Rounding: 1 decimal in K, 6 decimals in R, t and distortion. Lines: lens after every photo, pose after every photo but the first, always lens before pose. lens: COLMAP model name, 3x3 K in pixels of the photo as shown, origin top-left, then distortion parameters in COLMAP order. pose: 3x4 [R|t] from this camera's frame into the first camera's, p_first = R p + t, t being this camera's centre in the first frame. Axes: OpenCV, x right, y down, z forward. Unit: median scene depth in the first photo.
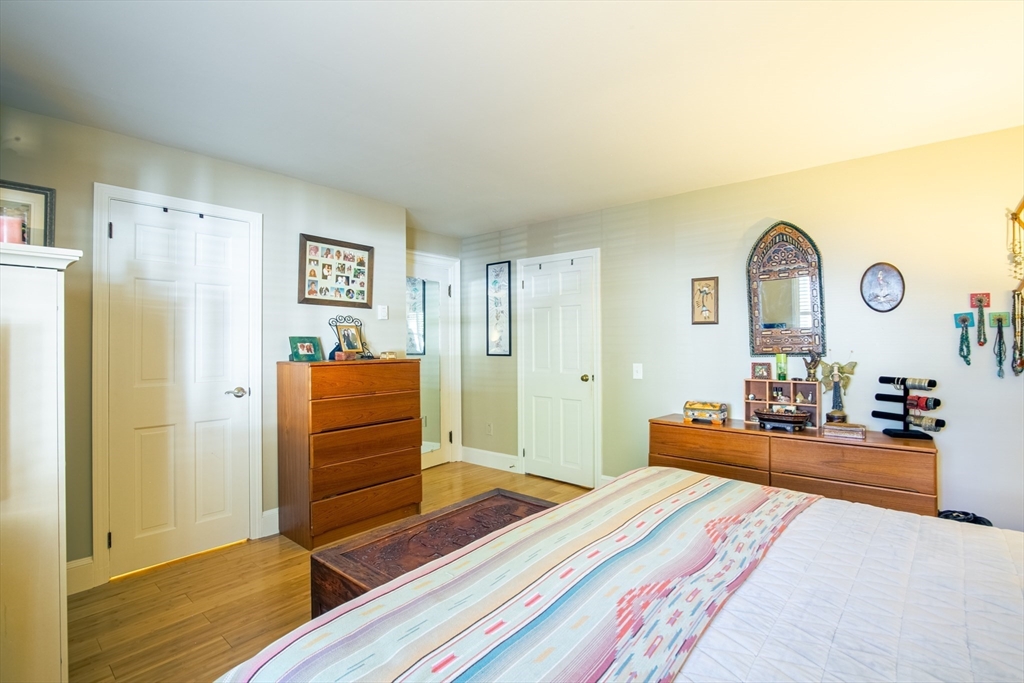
lens RADIAL K [[476.4, 0, 510.1], [0, 476.4, 339.2], [0, 0, 1]] dist [-0.025272, 0.004244]
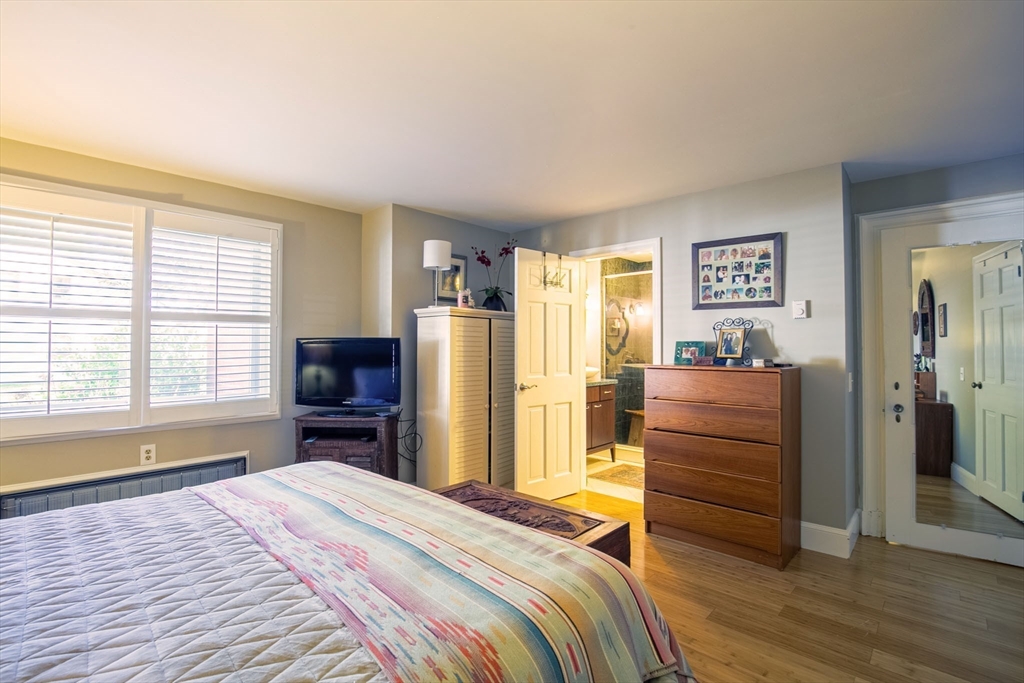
lens RADIAL K [[476.4, 0, 506.9], [0, 476.4, 339.6], [0, 0, 1]] dist [-0.025272, 0.004244]
pose [[-0.039952, -0.010334, -0.999148, 0.592644], [0.005754, 0.999928, -0.010572, -0.000575], [0.999185, -0.006172, -0.039890, 0.591005]]
